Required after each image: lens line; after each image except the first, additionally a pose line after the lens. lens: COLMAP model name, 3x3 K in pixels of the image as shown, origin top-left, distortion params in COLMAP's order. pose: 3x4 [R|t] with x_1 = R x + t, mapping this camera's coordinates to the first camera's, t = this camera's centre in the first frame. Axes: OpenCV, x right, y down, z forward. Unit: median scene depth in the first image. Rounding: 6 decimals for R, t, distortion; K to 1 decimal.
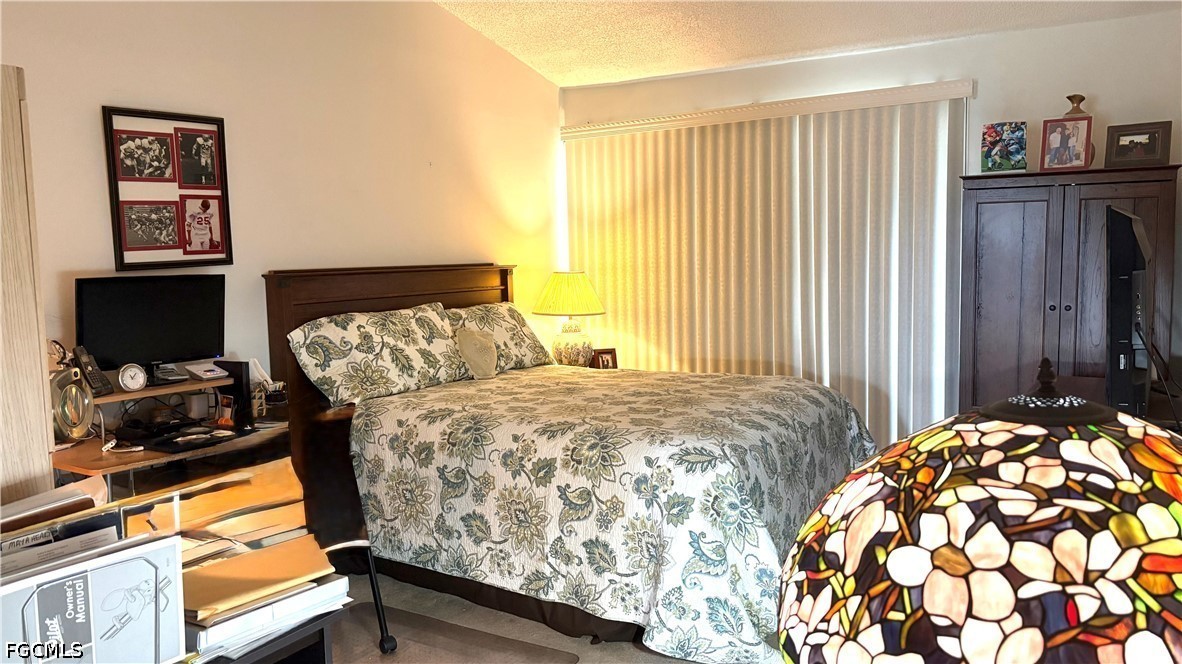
lens RADIAL K [[901.4, 0, 590.4], [0, 901.4, 328.9], [0, 0, 1]] dist [0.005881, -0.011099]
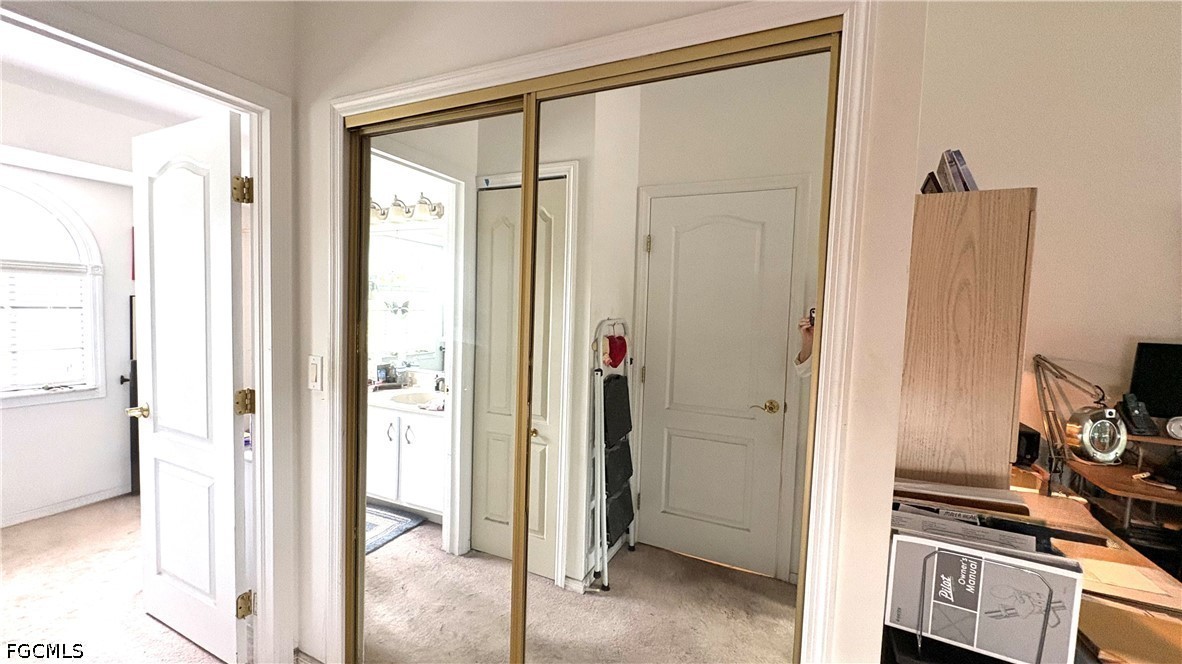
lens RADIAL K [[471.8, 0, 590.8], [0, 471.8, 333.4], [0, 0, 1]] dist [0.003056, 0.000199]
pose [[0.120290, 0.086116, -0.988997, 0.031724], [-0.129168, 0.989119, 0.070416, -0.031187], [0.984300, 0.119276, 0.130105, 0.265058]]
